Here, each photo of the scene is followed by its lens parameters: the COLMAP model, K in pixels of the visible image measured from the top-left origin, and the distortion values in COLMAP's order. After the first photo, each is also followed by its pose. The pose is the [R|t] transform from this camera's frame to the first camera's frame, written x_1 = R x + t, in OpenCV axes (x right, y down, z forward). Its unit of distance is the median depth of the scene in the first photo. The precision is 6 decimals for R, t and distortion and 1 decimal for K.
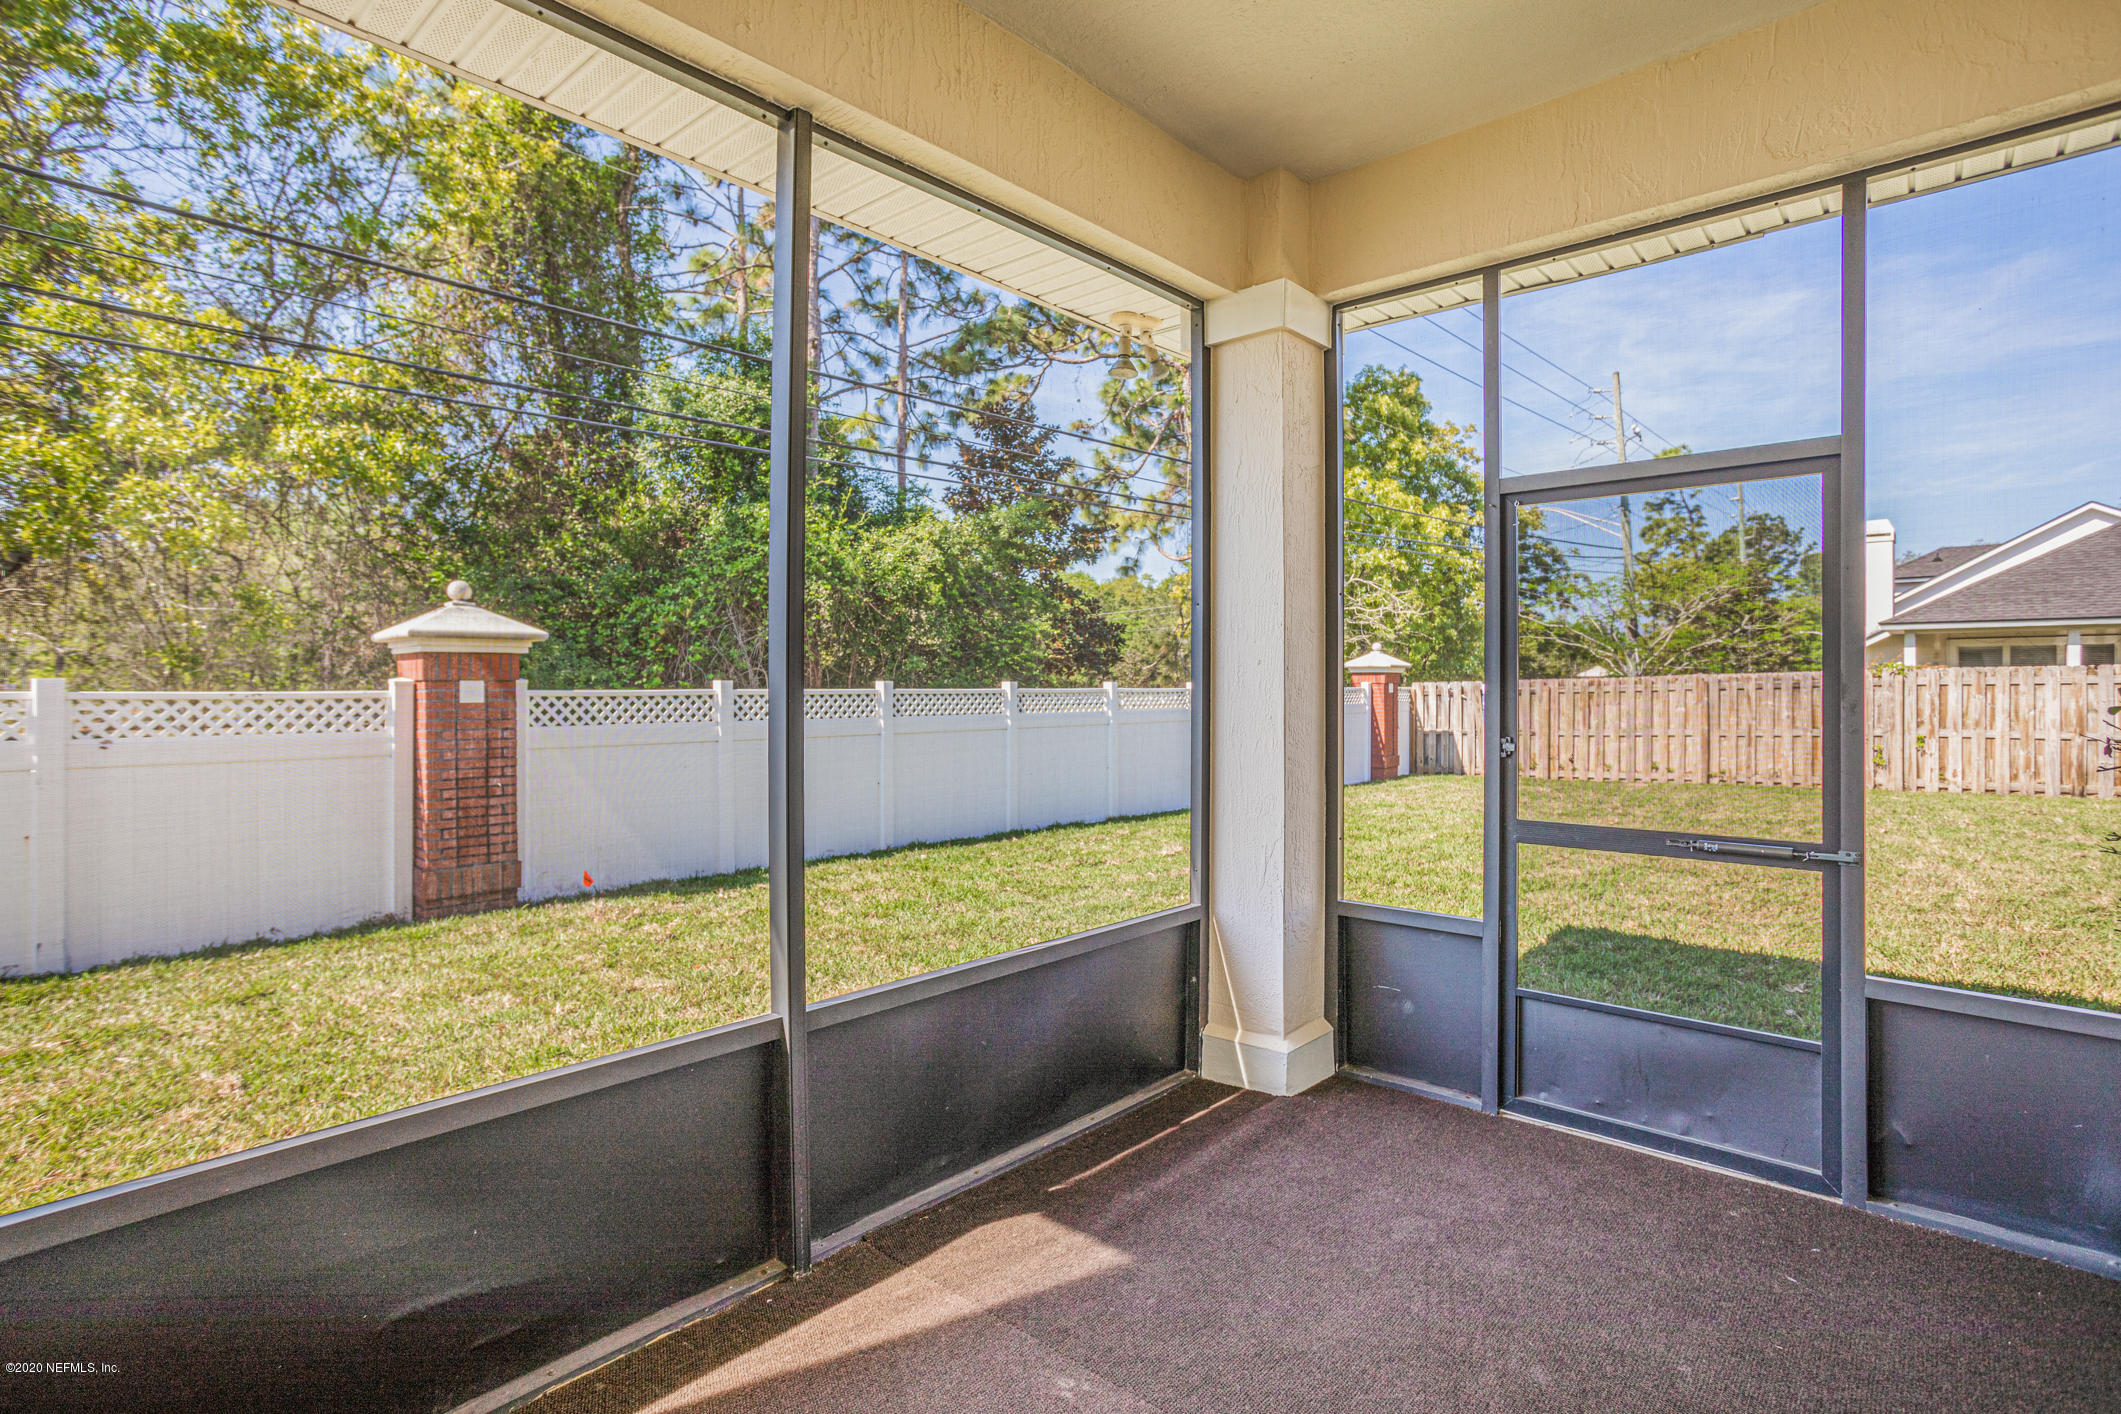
lens RADIAL K [[1069.3, 0, 1060.5], [0, 1069.3, 707.0], [0, 0, 1]] dist [-0.002179, -0.000240]
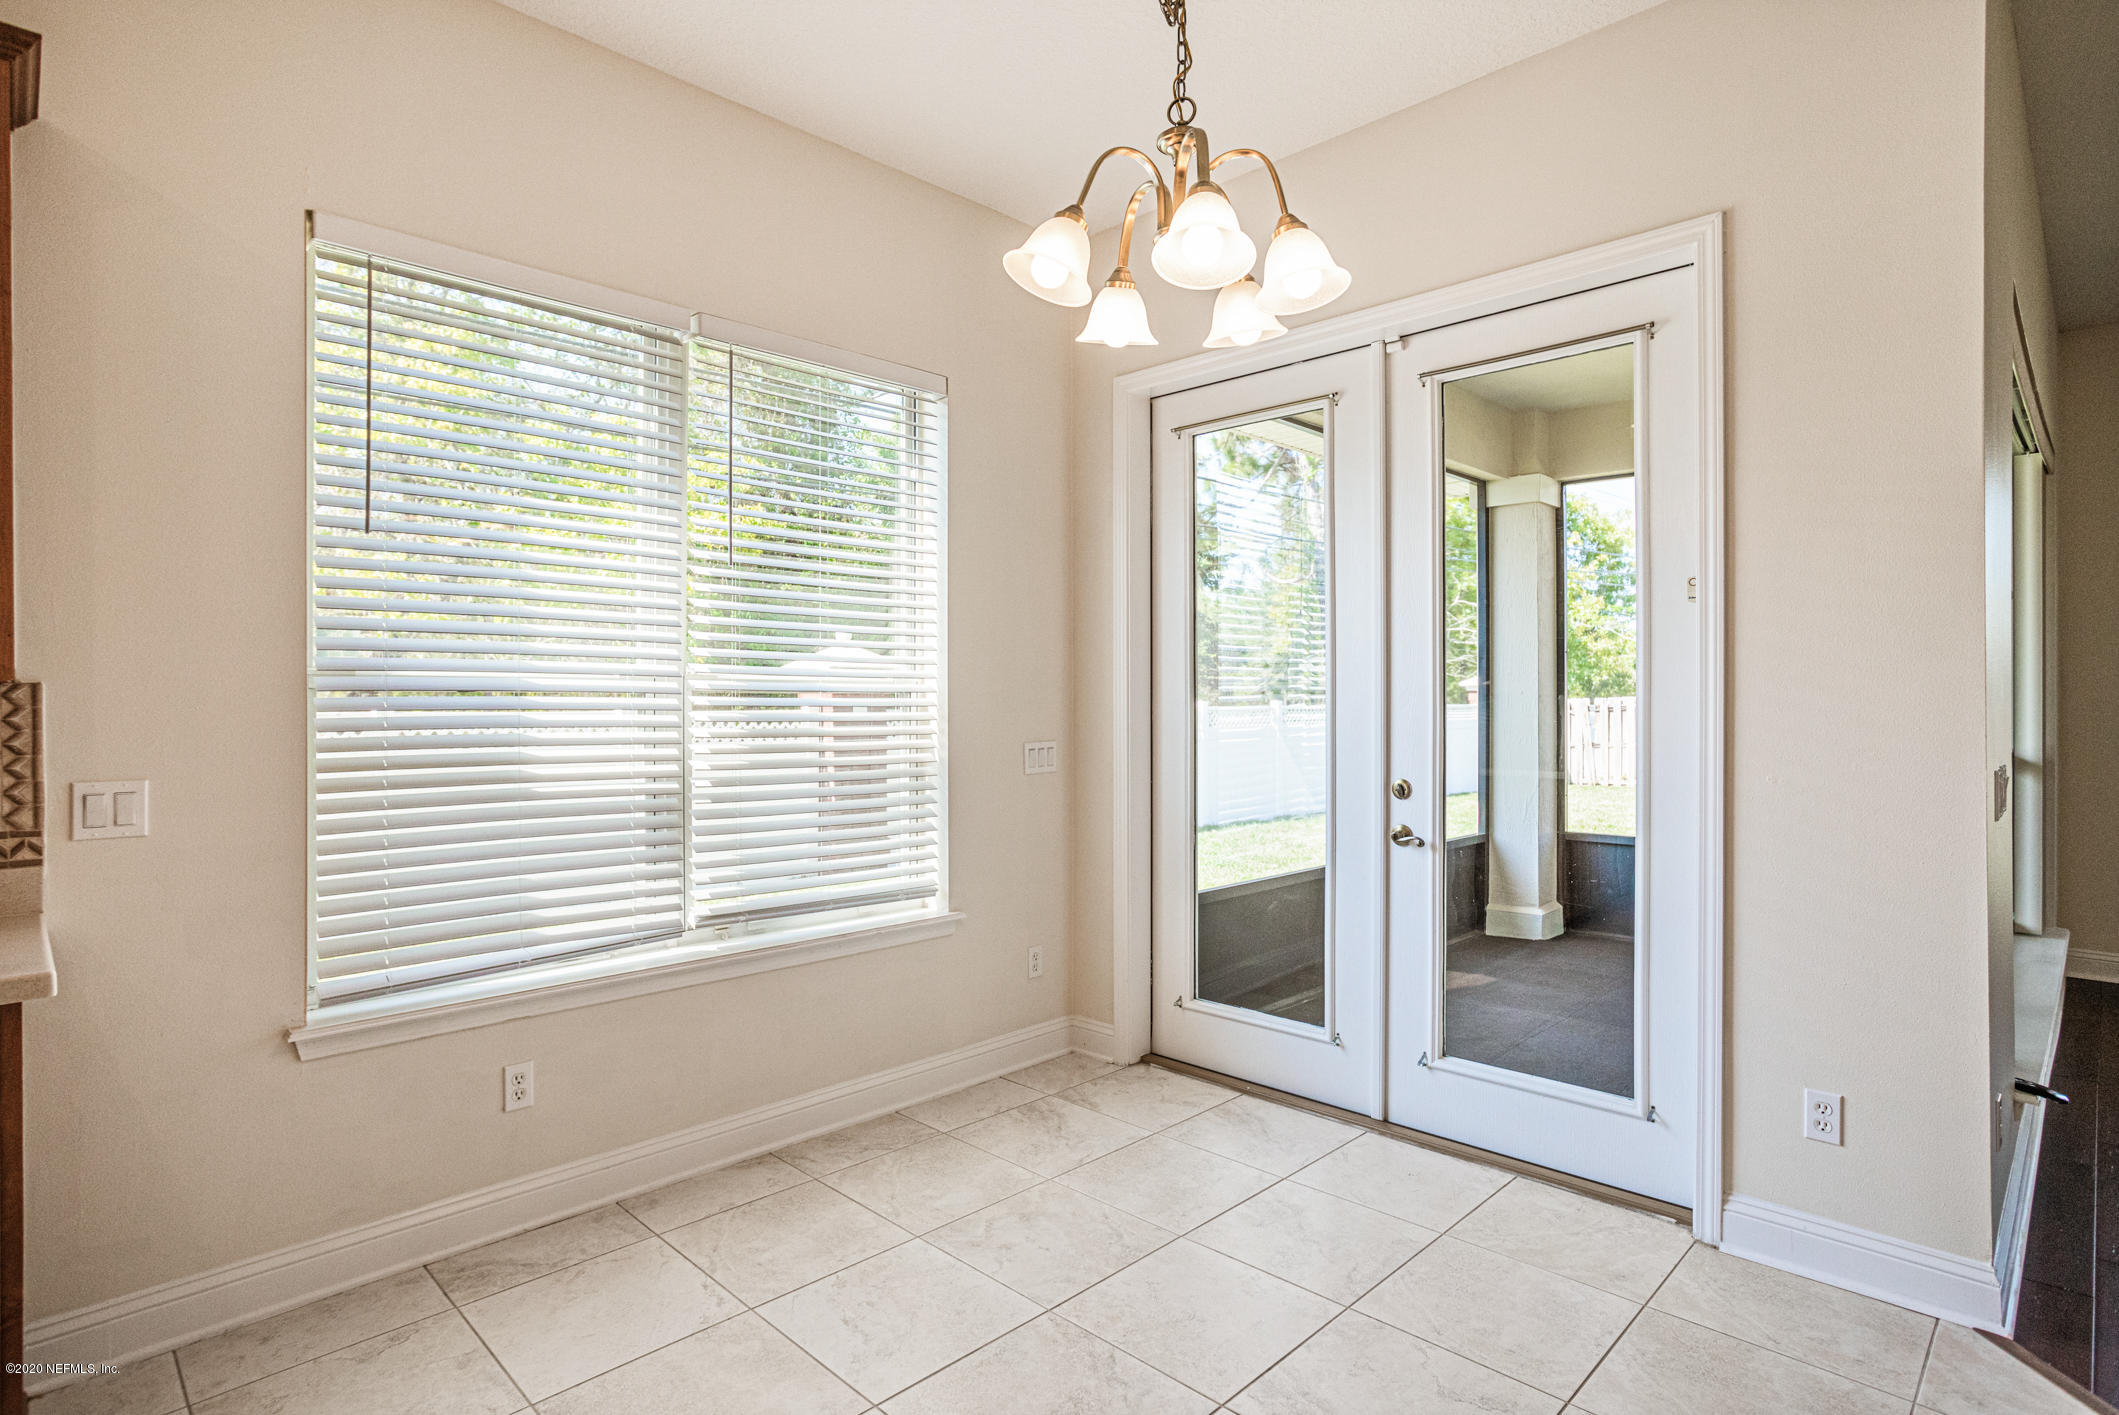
lens RADIAL K [[1068.2, 0, 1059.5], [0, 1068.2, 707.5], [0, 0, 1]] dist [-0.013548, -0.000140]
pose [[0.999289, -0.003664, -0.037525, -0.487597], [0.002995, 0.999836, -0.017878, 0.014191], [0.037584, 0.017753, 0.999136, -0.734864]]
